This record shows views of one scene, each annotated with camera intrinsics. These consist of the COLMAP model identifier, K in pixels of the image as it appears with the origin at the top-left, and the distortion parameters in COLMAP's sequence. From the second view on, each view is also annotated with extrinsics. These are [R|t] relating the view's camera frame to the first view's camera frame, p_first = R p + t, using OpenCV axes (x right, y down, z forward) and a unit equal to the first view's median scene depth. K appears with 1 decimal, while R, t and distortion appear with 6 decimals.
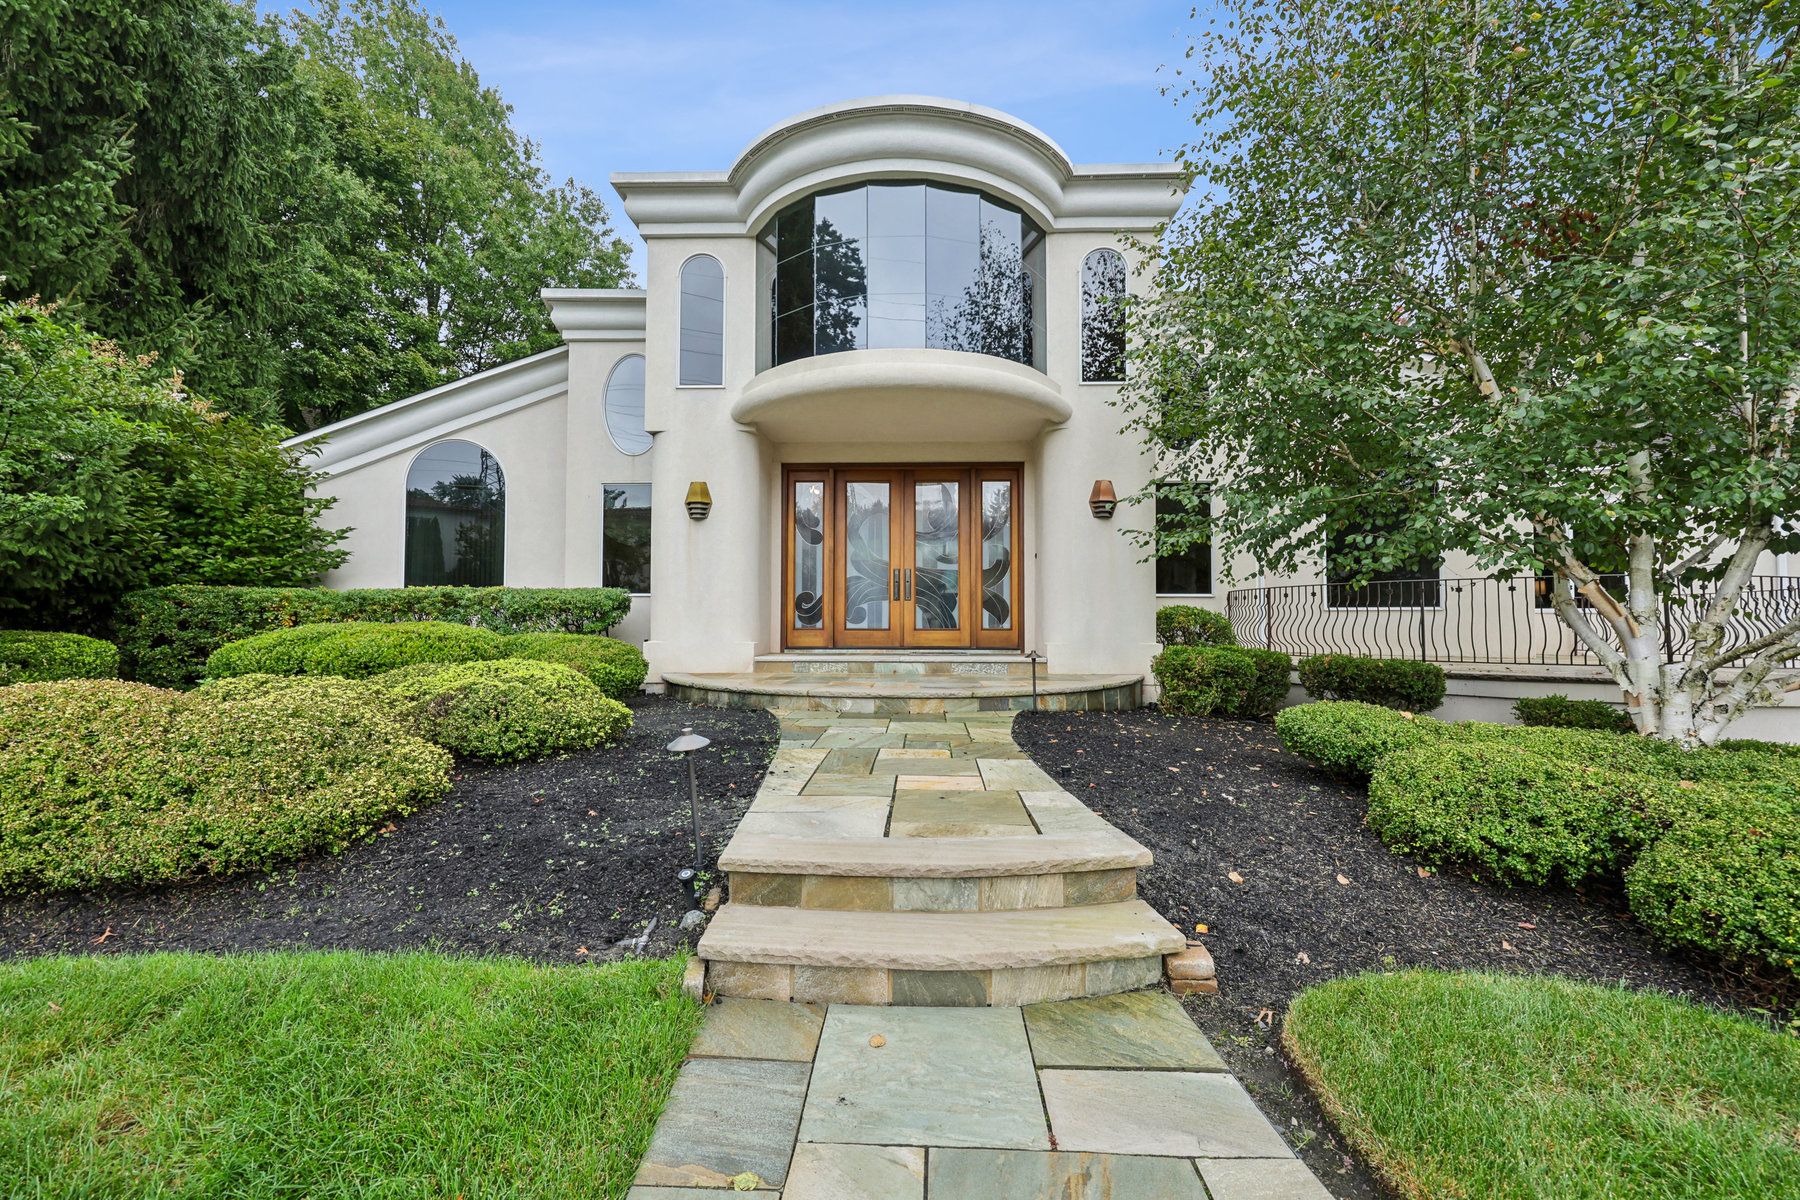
lens RADIAL K [[736.3, 0, 900.1], [0, 736.3, 590.2], [0, 0, 1]] dist [0.000562, 0.000180]
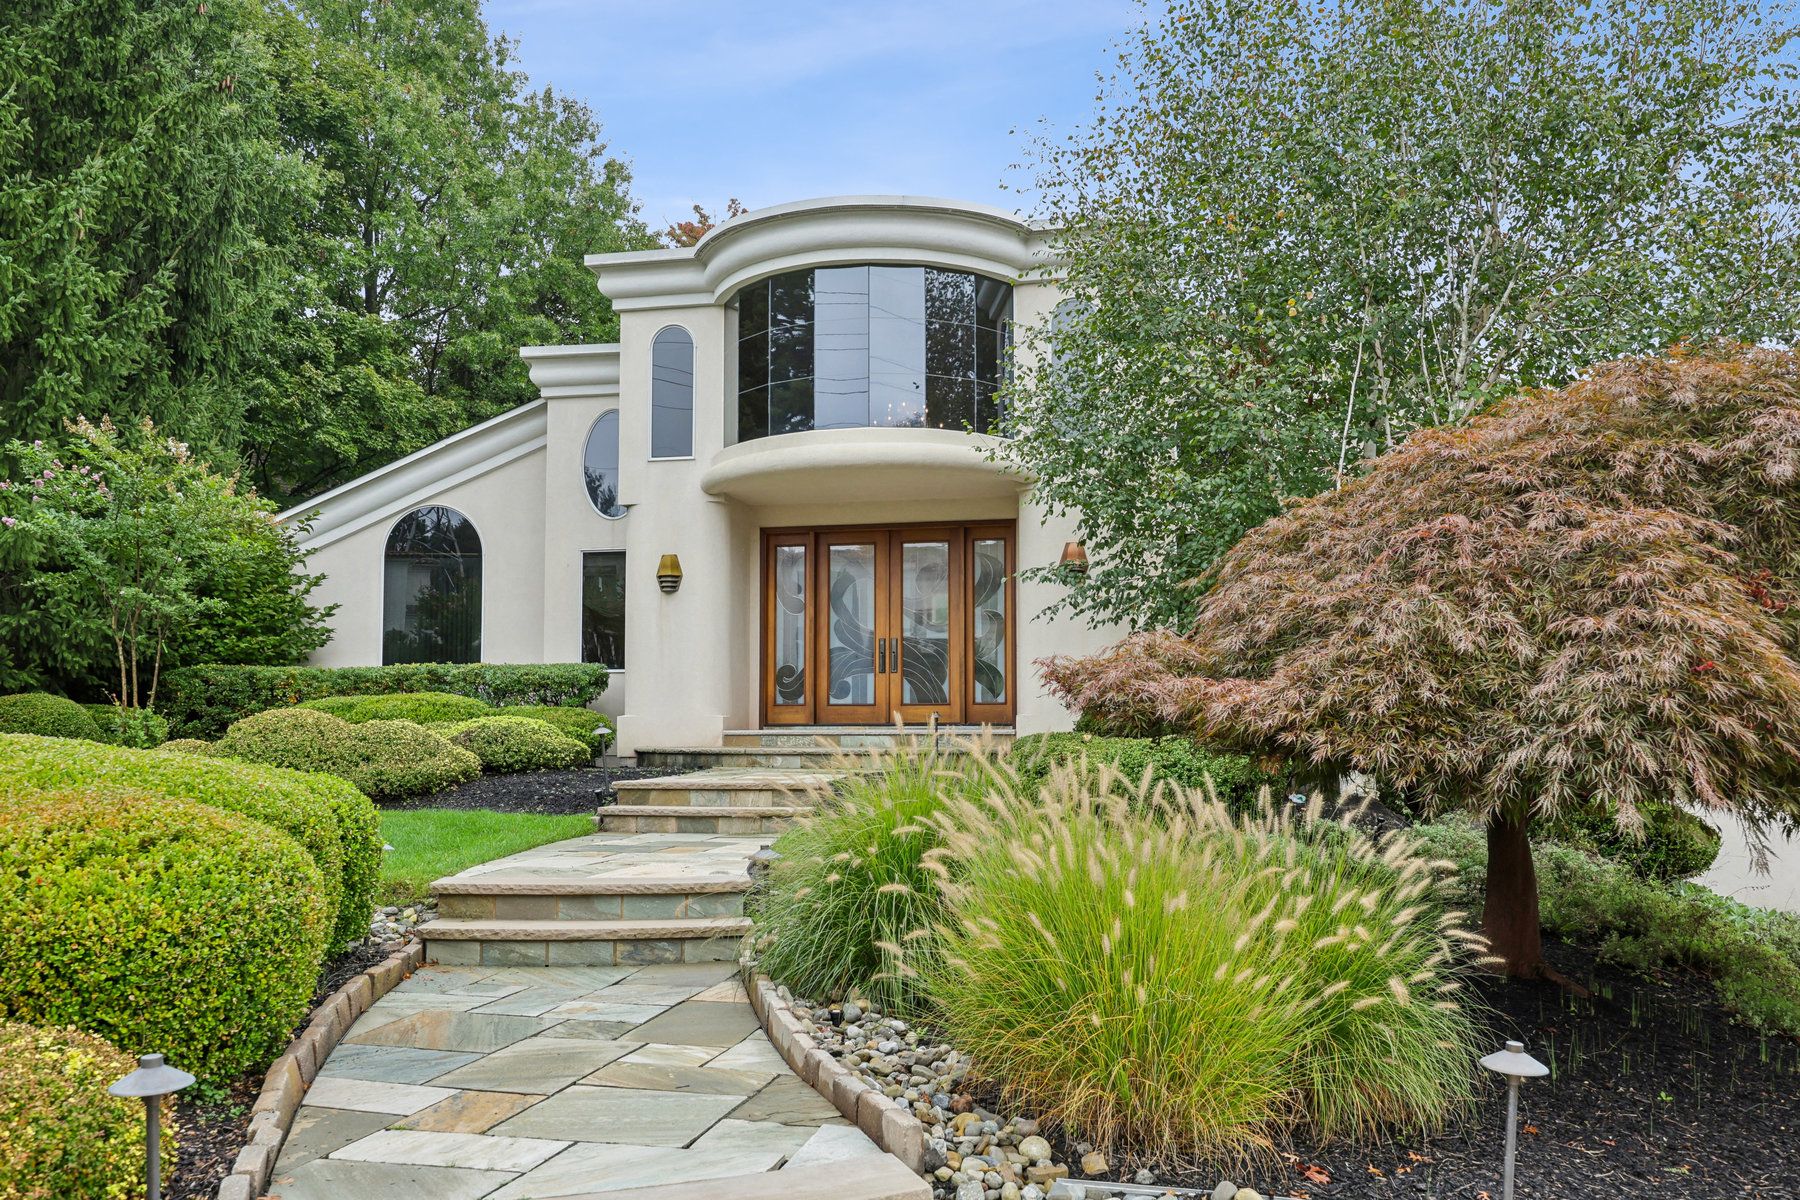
lens RADIAL K [[1450.7, 0, 885.3], [0, 1450.7, 620.0], [0, 0, 1]] dist [0.012111, -0.028700]
pose [[0.980792, -0.017264, -0.194291, 0.361830], [0.009705, 0.999161, -0.039791, 0.020510], [0.194815, 0.037141, 0.980136, -0.795927]]
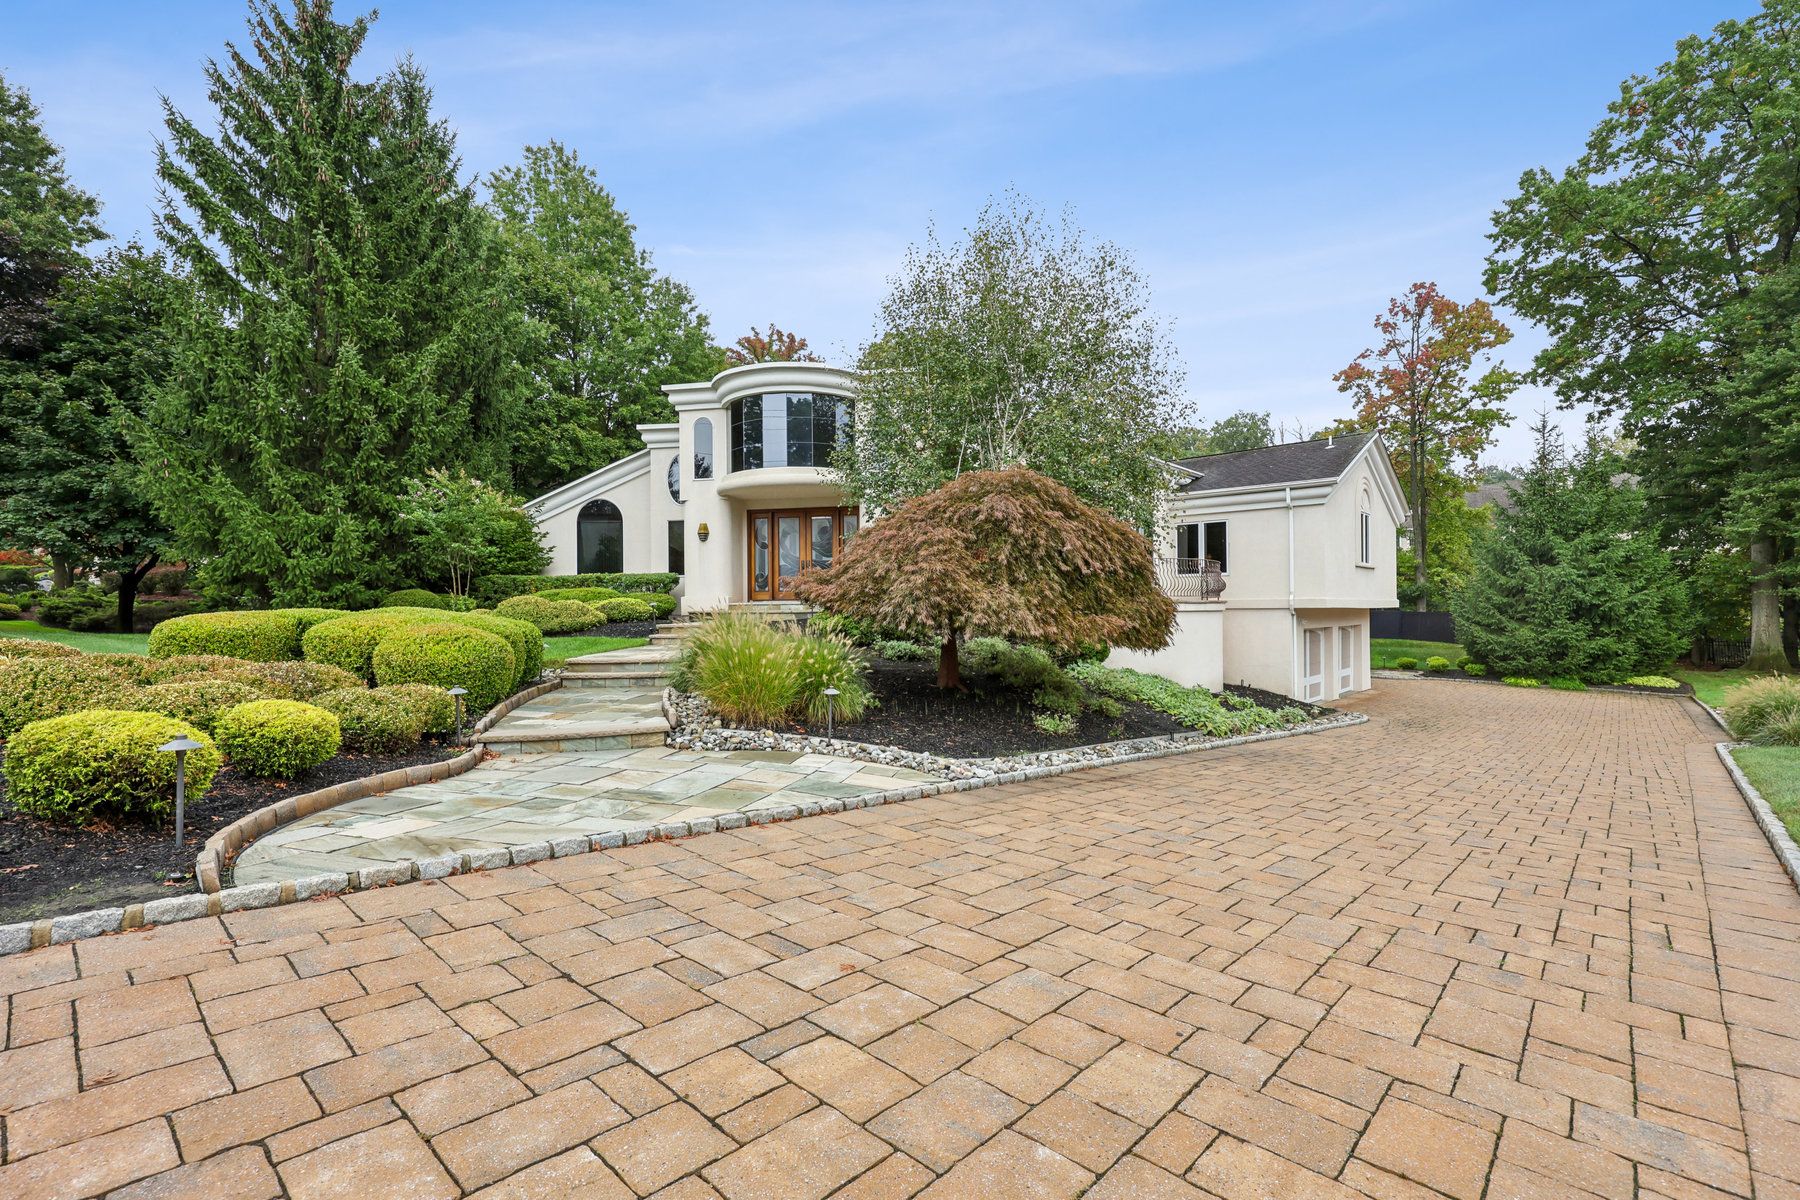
lens RADIAL K [[781.5, 0, 897.5], [0, 781.5, 584.6], [0, 0, 1]] dist [-0.019977, 0.000062]
pose [[0.986042, -0.014984, -0.165823, 0.622479], [0.017637, 0.999739, 0.014541, 0.010769], [0.165562, -0.017262, 0.986048, -1.097172]]
